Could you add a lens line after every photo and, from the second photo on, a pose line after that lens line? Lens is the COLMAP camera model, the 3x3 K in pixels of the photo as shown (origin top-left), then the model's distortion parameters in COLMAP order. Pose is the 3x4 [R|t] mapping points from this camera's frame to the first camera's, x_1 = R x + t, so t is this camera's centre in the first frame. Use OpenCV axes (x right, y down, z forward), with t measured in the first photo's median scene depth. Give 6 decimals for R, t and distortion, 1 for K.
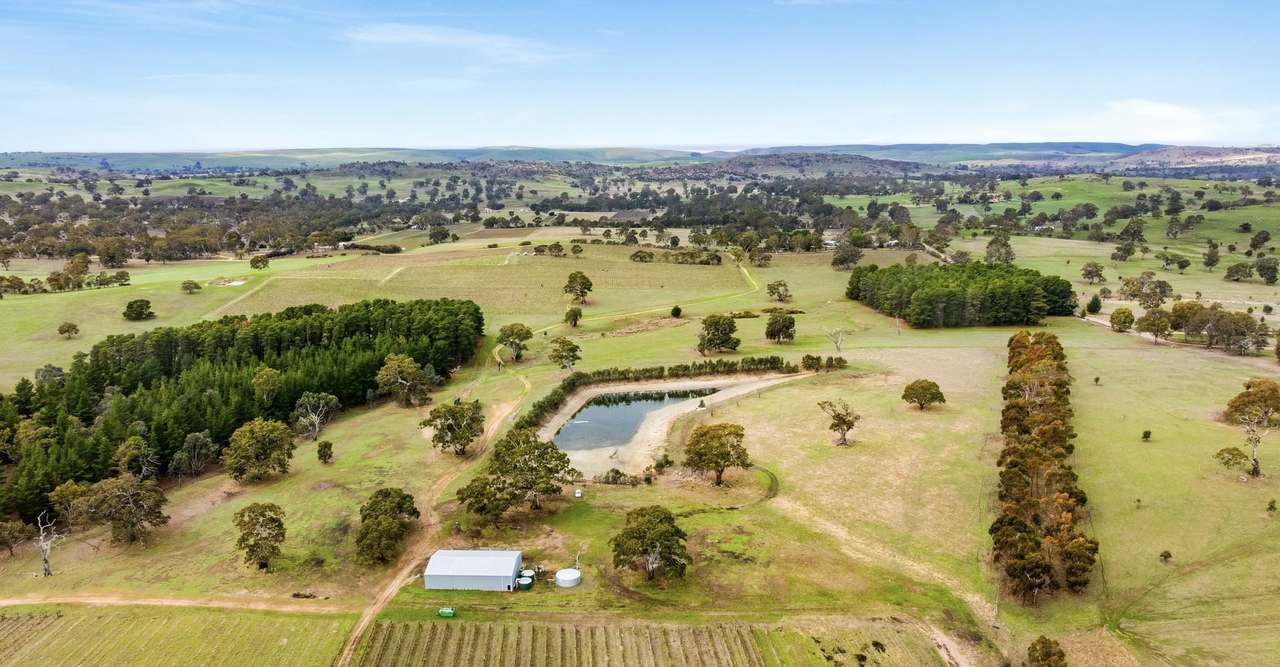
lens RADIAL K [[947.0, 0, 640.0], [0, 947.0, 334.4], [0, 0, 1]] dist [-0.027639, 0.017873]
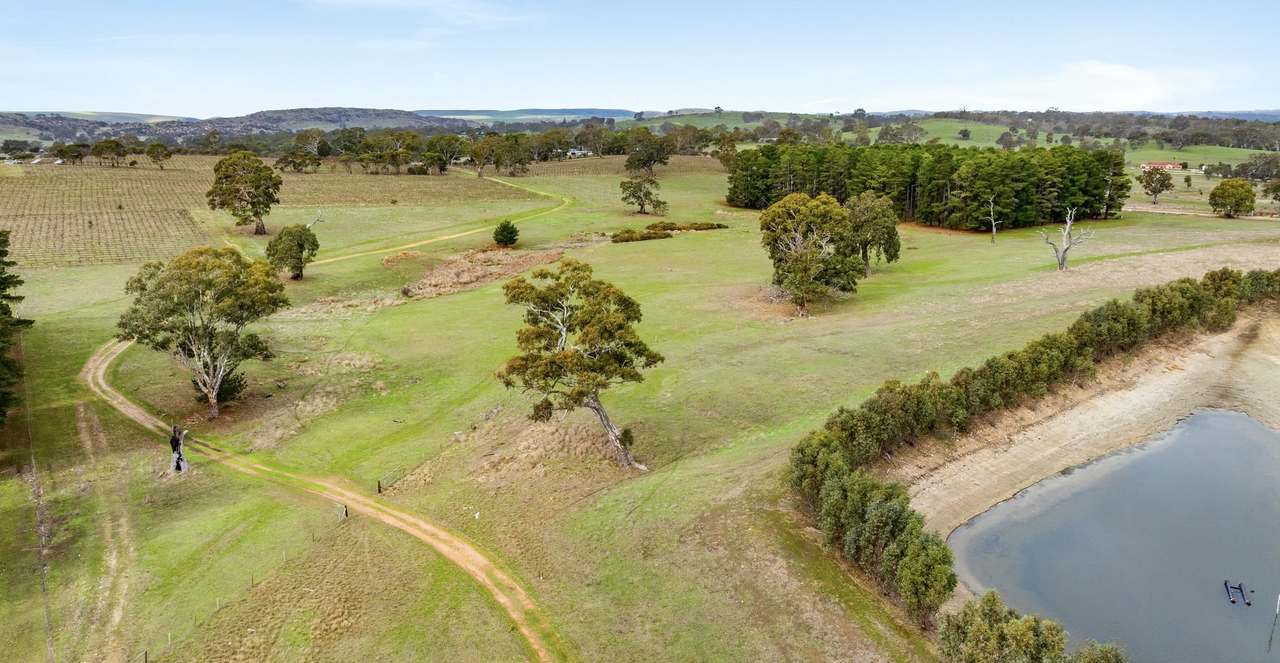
lens RADIAL K [[947.6, 0, 640.4], [0, 947.6, 330.1], [0, 0, 1]] dist [0.005041, 0.001515]
pose [[0.879855, -0.096585, 0.465325, -0.044363], [0.085038, 0.995324, 0.045801, 0.001911], [-0.467573, -0.000728, 0.883954, 0.222593]]
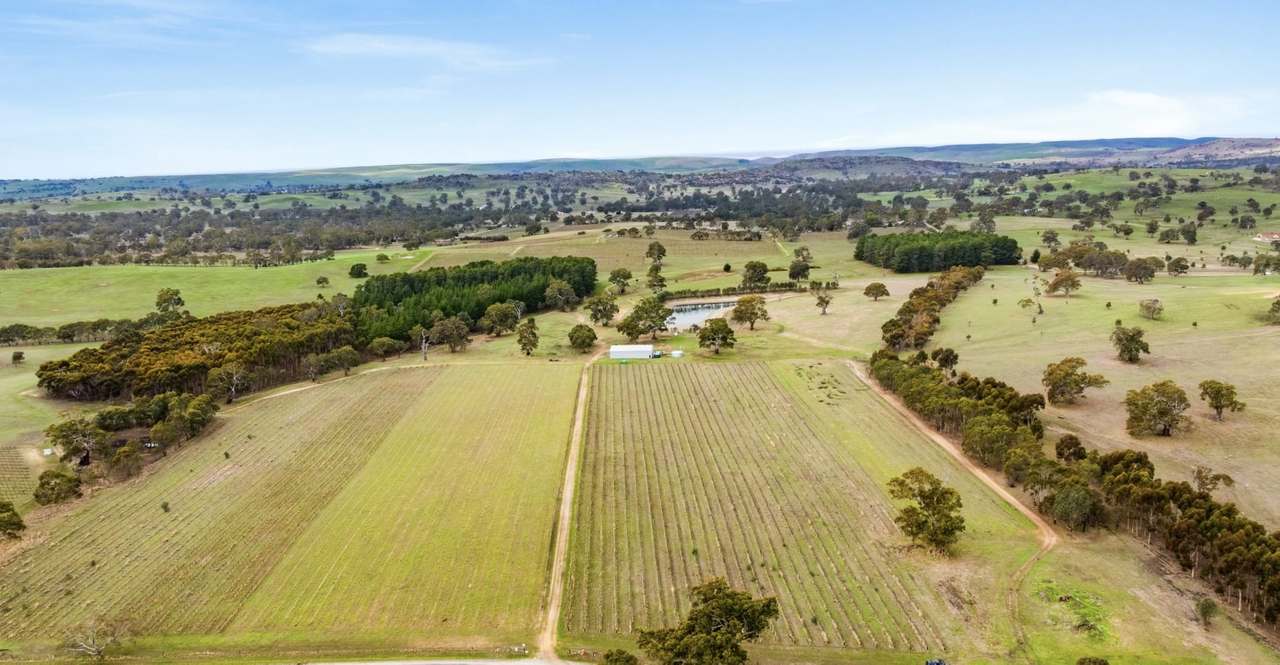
lens RADIAL K [[947.0, 0, 638.3], [0, 947.0, 332.9], [0, 0, 1]] dist [-0.027639, 0.017873]
pose [[0.998258, -0.018466, -0.056042, -0.006148], [0.017833, 0.999772, -0.011768, 0.032990], [0.056247, 0.010748, 0.998359, -0.153319]]
